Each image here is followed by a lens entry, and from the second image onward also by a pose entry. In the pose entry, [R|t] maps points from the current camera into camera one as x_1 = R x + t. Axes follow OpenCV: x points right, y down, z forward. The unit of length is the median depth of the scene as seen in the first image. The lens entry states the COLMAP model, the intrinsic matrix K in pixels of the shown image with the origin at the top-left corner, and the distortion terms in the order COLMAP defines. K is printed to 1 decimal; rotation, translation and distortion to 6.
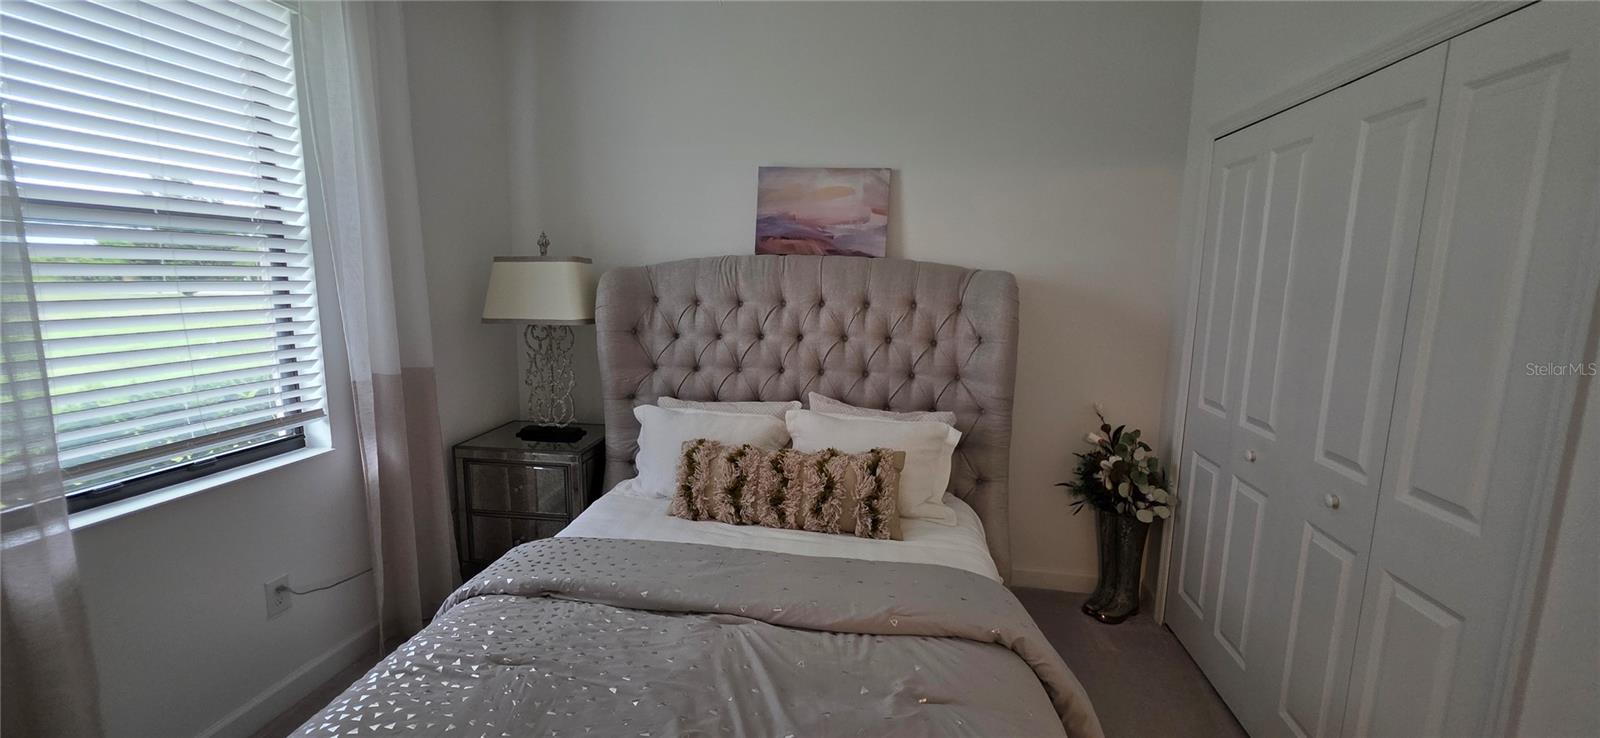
lens RADIAL K [[643.4, 0, 789.2], [0, 643.4, 368.2], [0, 0, 1]] dist [0.002140, -0.000154]
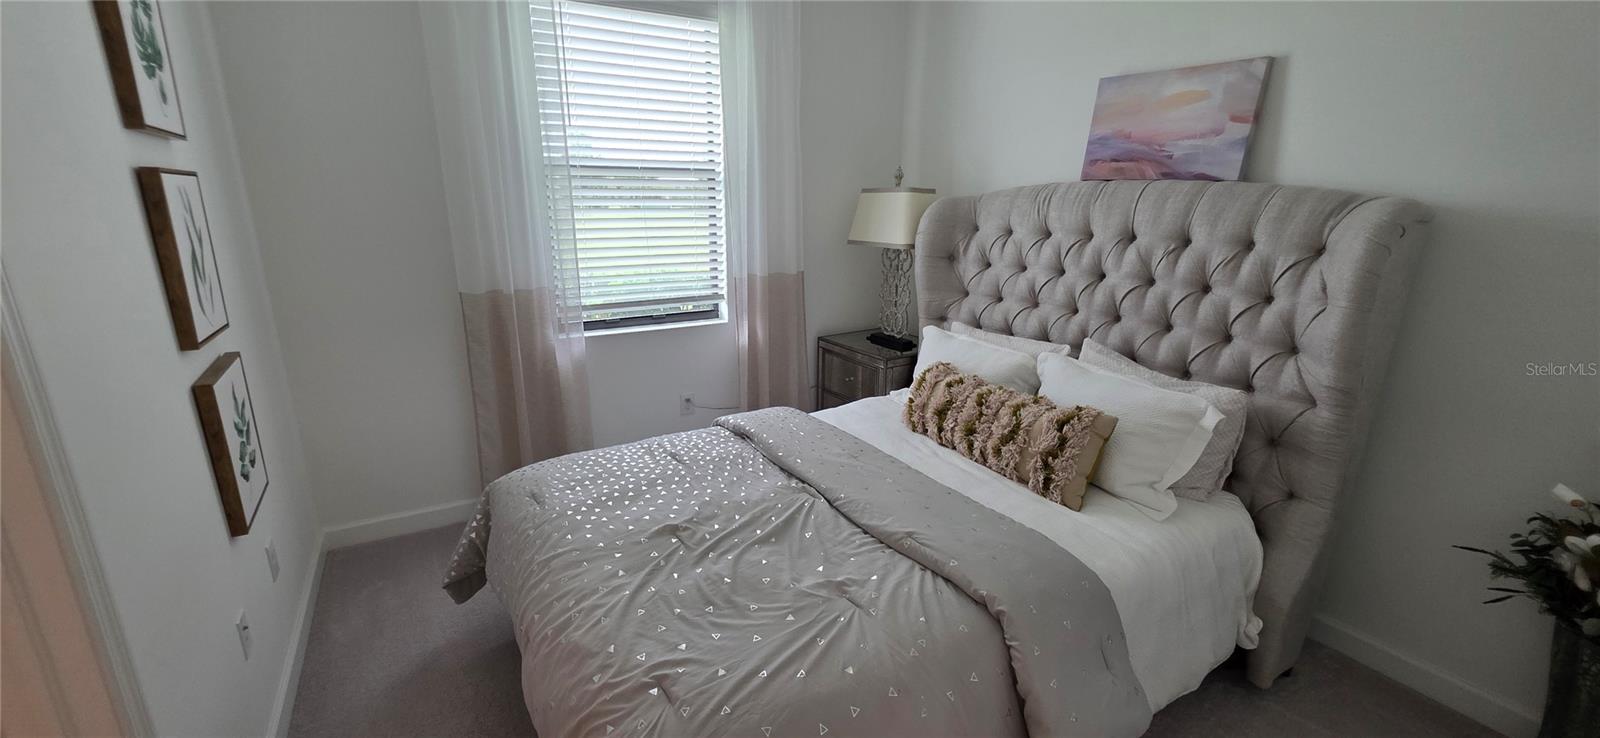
lens RADIAL K [[643.4, 0, 789.2], [0, 643.4, 368.2], [0, 0, 1]] dist [0.002140, -0.000154]
pose [[0.641165, 0.190234, -0.743451, 0.465416], [-0.108254, 0.981521, 0.157791, -0.019271], [0.759730, -0.020688, 0.649910, 0.108144]]
